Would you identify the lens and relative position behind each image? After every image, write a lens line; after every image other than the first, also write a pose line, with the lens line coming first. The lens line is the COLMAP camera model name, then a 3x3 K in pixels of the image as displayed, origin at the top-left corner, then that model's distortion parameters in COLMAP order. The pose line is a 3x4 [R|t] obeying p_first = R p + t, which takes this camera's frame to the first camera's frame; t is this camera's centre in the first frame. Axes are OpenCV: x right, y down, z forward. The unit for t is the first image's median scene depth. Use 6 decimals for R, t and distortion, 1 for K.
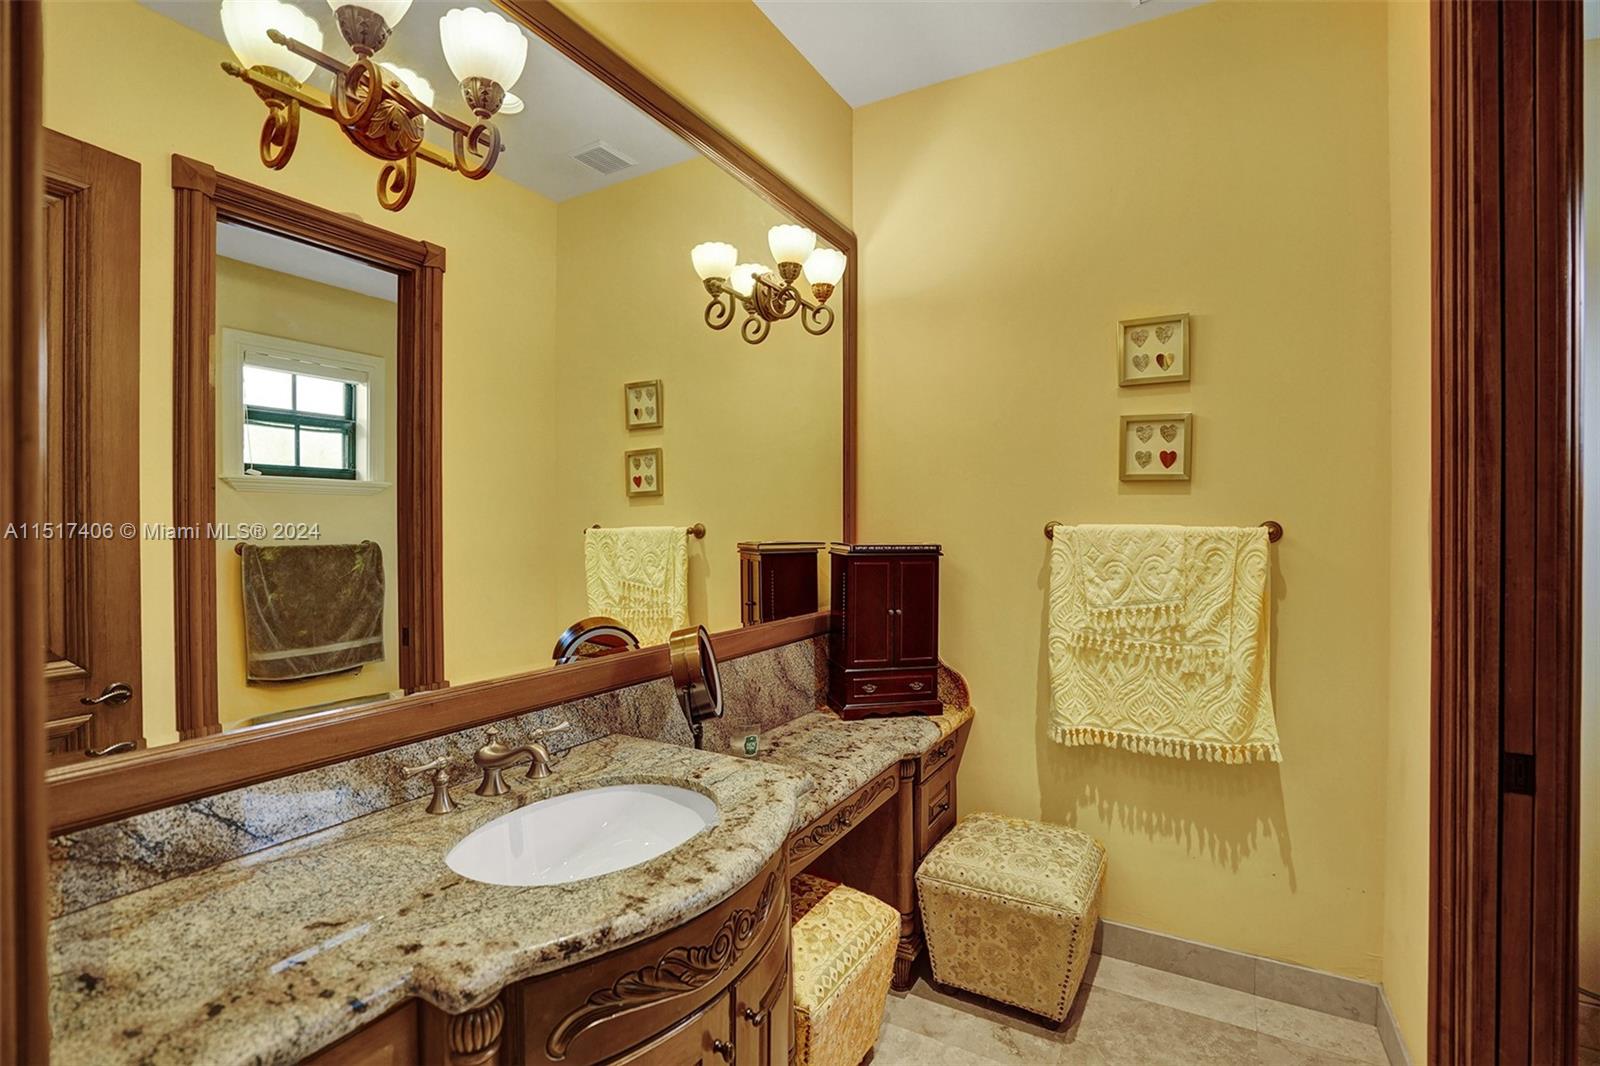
lens RADIAL K [[738.8, 0, 798.6], [0, 738.8, 530.6], [0, 0, 1]] dist [-0.034080, 0.002335]
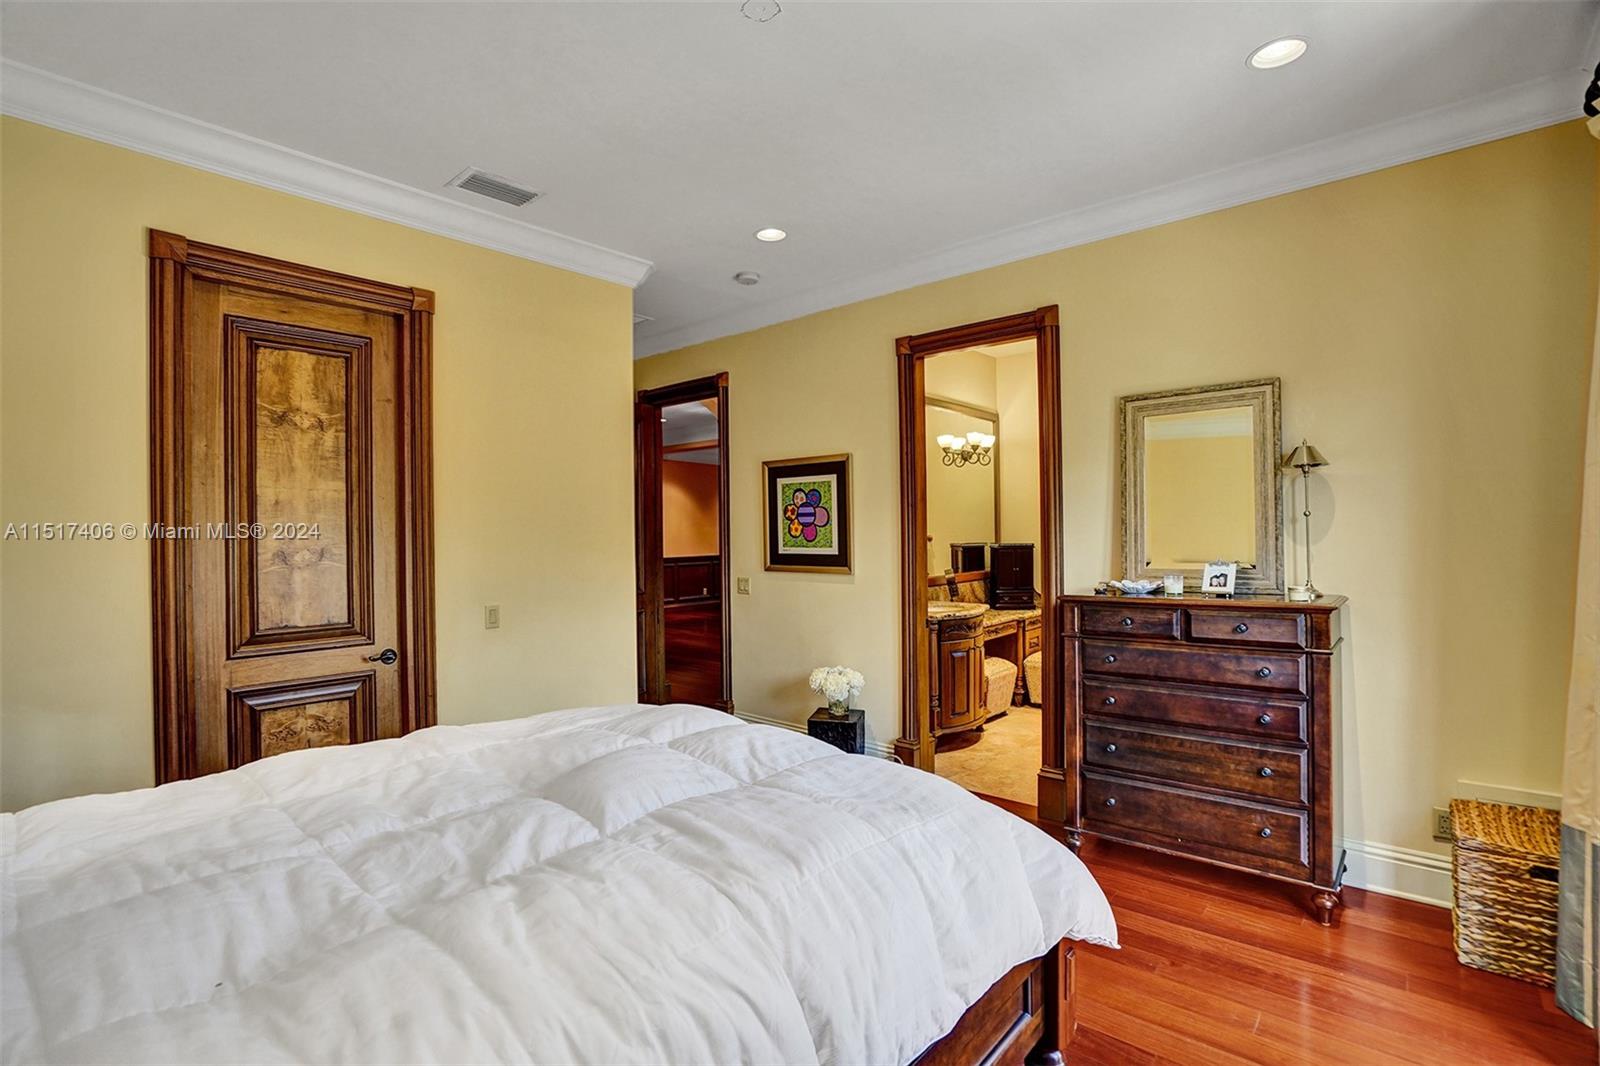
lens RADIAL K [[738.8, 0, 790.2], [0, 738.8, 533.6], [0, 0, 1]] dist [-0.034080, 0.002335]
pose [[0.980558, -0.009927, -0.195978, -0.139617], [0.007583, 0.999891, -0.012707, 0.012043], [0.196083, 0.010974, 0.980526, -1.706657]]
